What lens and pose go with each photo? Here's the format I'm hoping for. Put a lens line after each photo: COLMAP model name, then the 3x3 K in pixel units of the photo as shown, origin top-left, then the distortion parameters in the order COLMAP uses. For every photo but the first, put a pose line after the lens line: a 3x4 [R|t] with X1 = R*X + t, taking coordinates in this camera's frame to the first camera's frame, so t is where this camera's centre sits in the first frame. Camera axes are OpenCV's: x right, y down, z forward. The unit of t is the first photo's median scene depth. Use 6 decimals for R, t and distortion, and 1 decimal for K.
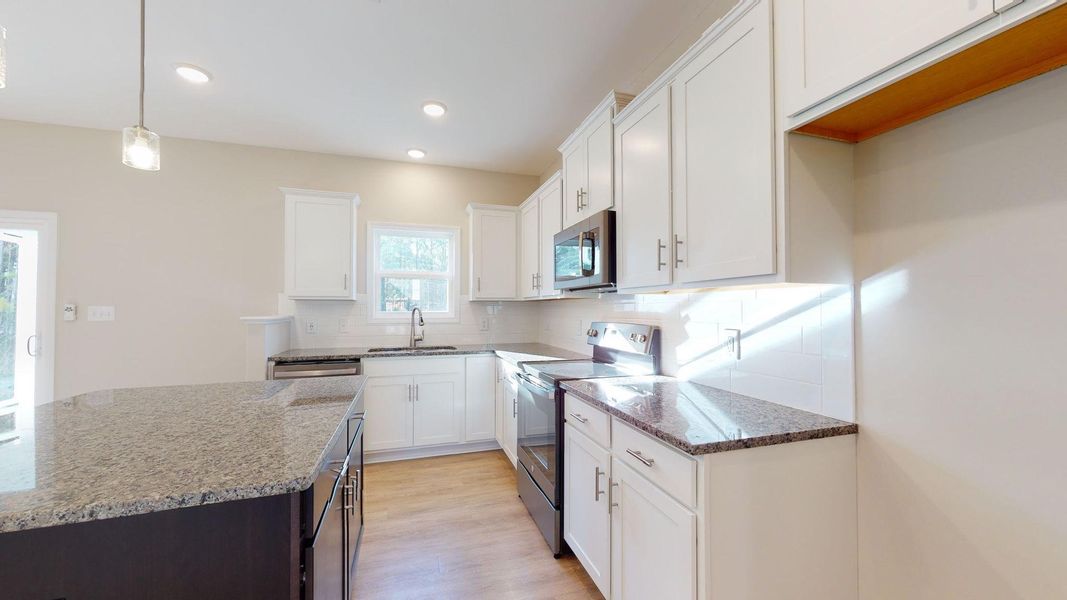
lens RADIAL K [[392.8, 0, 537.6], [0, 392.8, 308.4], [0, 0, 1]] dist [0.001141, 0.000084]
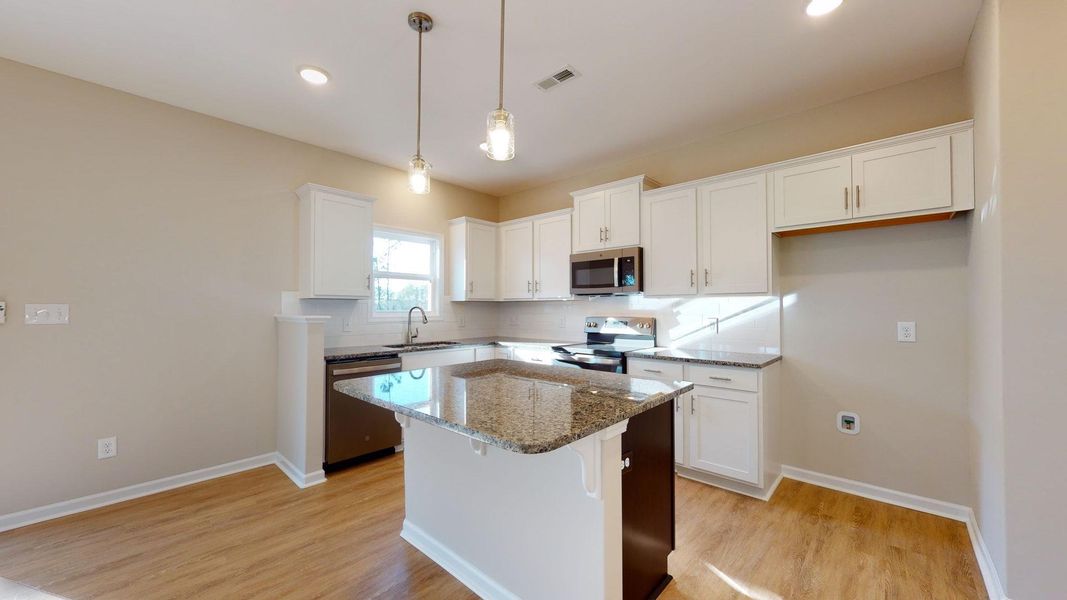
lens RADIAL K [[392.8, 0, 542.1], [0, 392.8, 301.6], [0, 0, 1]] dist [0.001141, 0.000084]
pose [[0.862874, 0.008304, 0.505350, -0.831656], [0.000324, 0.999856, -0.016983, 0.003956], [-0.505419, 0.014818, 0.862747, -0.164364]]
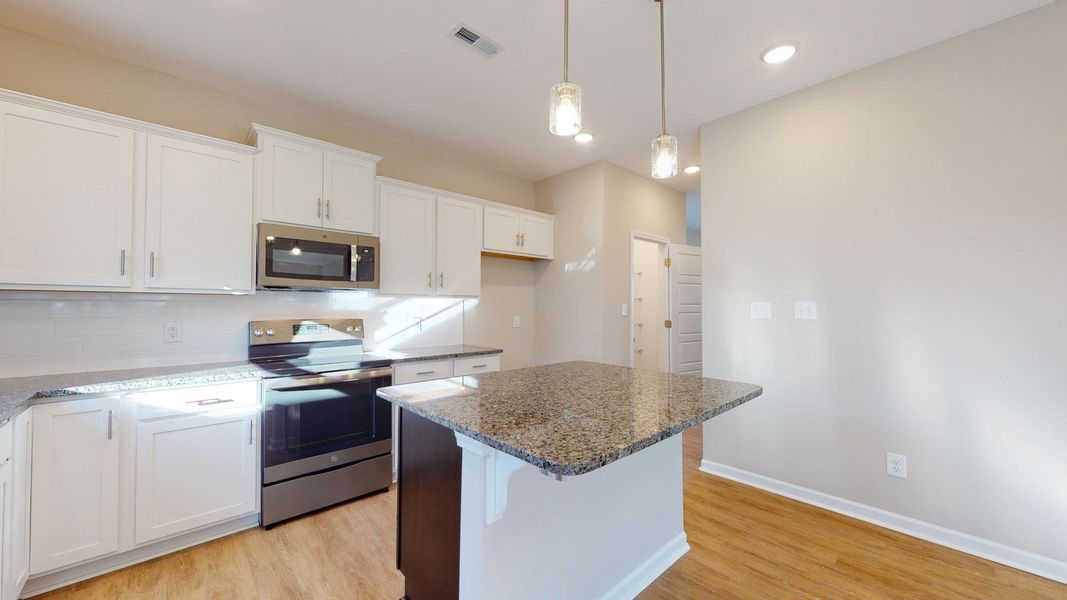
lens RADIAL K [[392.8, 0, 556.3], [0, 392.8, 304.7], [0, 0, 1]] dist [0.001141, 0.000084]
pose [[-0.456487, 0.008025, 0.889694, -1.157088], [-0.003583, 0.999935, -0.010857, 0.004682], [-0.889723, -0.008144, -0.456429, 0.902406]]
